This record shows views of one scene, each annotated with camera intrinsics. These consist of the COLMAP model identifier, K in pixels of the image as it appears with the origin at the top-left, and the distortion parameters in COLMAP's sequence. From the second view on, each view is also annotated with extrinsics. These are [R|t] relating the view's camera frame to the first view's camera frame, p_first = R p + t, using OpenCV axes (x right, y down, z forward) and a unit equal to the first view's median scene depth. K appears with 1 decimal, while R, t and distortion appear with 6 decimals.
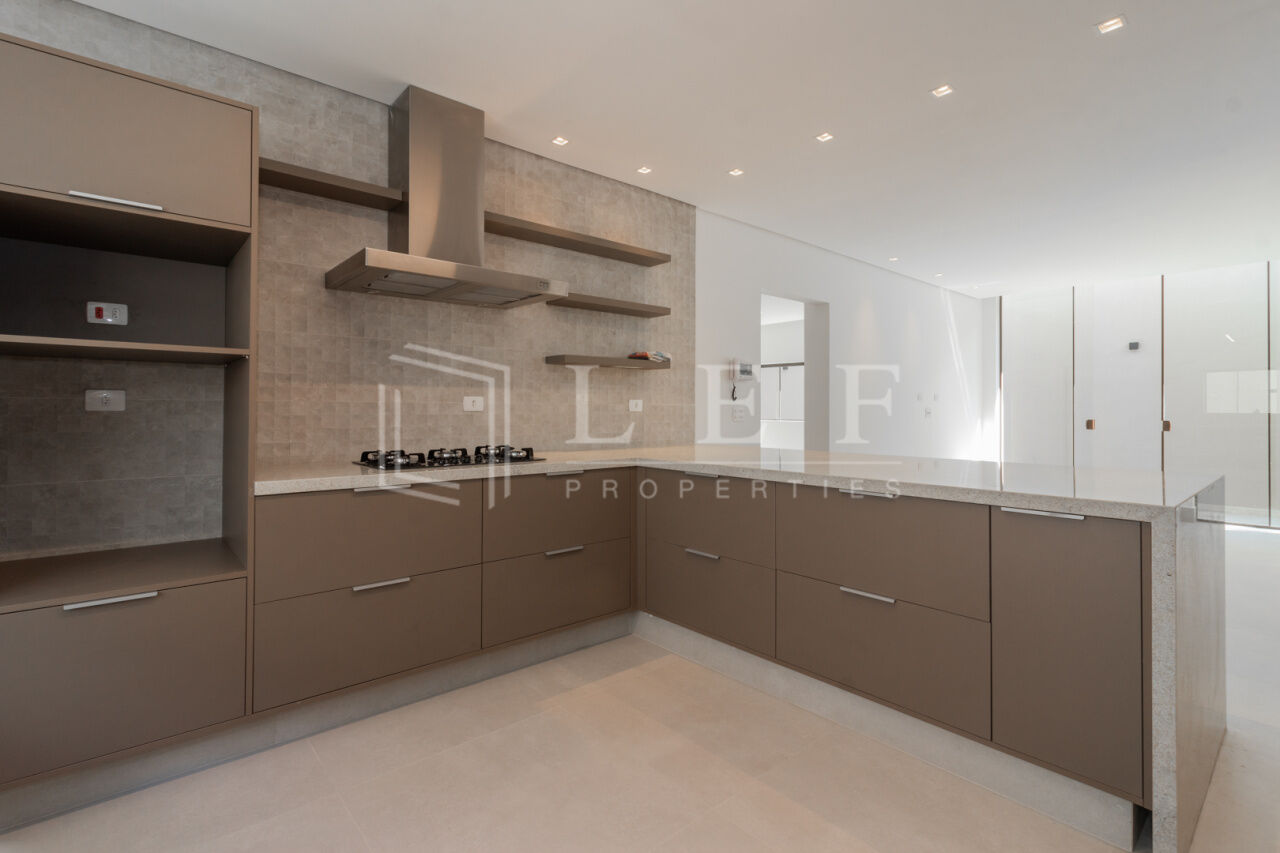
lens RADIAL K [[595.0, 0, 640.8], [0, 595.0, 412.8], [0, 0, 1]] dist [0.001136, 0.000362]
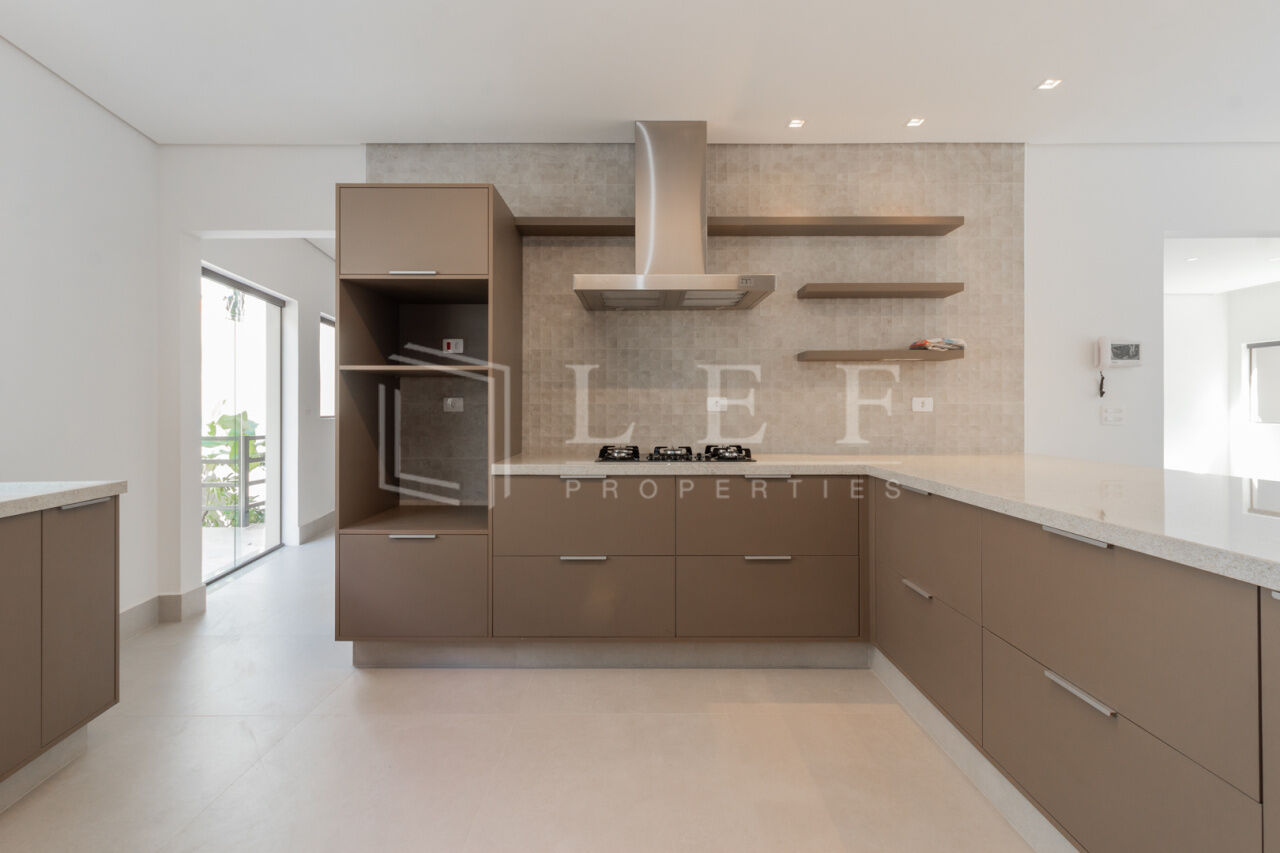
lens RADIAL K [[591.6, 0, 639.4], [0, 591.6, 416.5], [0, 0, 1]] dist [0.000655, 0.000510]
pose [[0.753324, 0.004011, -0.657638, 0.292734], [-0.000707, 0.999986, 0.005288, 0.000721], [0.657650, -0.003519, 0.753316, 0.132890]]
